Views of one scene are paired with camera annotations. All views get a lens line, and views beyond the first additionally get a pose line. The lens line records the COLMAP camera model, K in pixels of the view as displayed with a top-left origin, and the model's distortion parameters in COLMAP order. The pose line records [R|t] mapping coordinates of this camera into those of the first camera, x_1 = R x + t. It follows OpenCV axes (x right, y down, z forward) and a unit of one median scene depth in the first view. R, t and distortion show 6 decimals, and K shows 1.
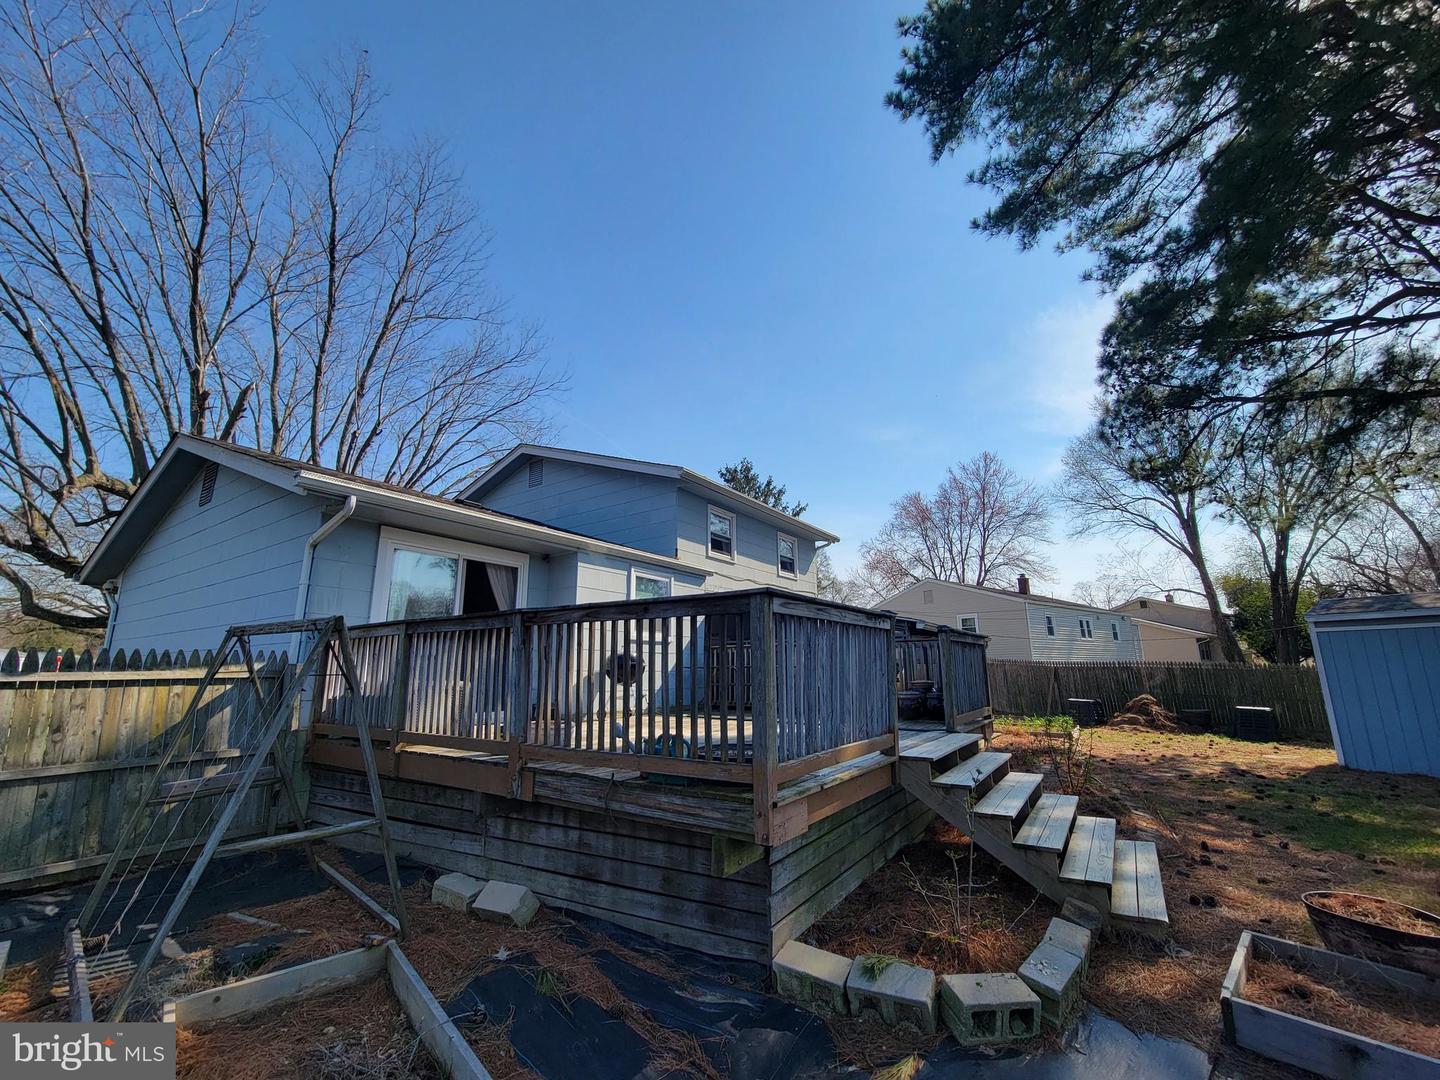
lens RADIAL K [[581.8, 0, 724.5], [0, 581.8, 546.0], [0, 0, 1]] dist [-0.000954, 0.000534]
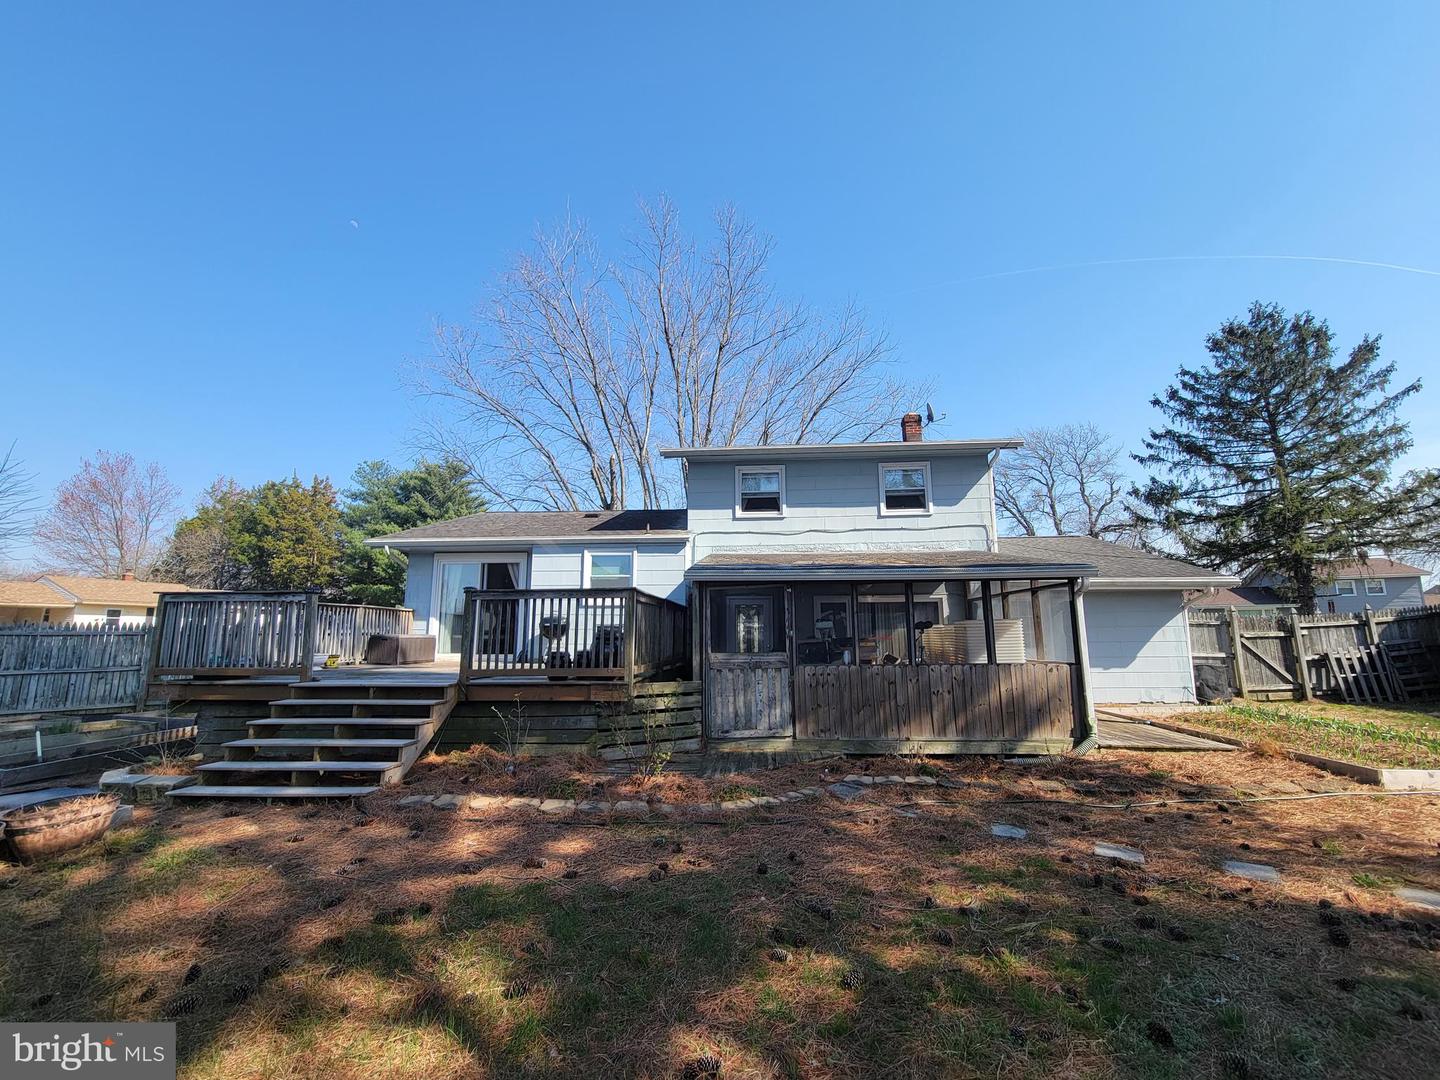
lens RADIAL K [[581.8, 0, 724.5], [0, 581.8, 546.0], [0, 0, 1]] dist [-0.000954, 0.000534]
pose [[0.503575, -0.127163, -0.854542, 0.786037], [0.181641, 0.982584, -0.039177, 0.096928], [0.844641, -0.135491, 0.517903, 0.436324]]
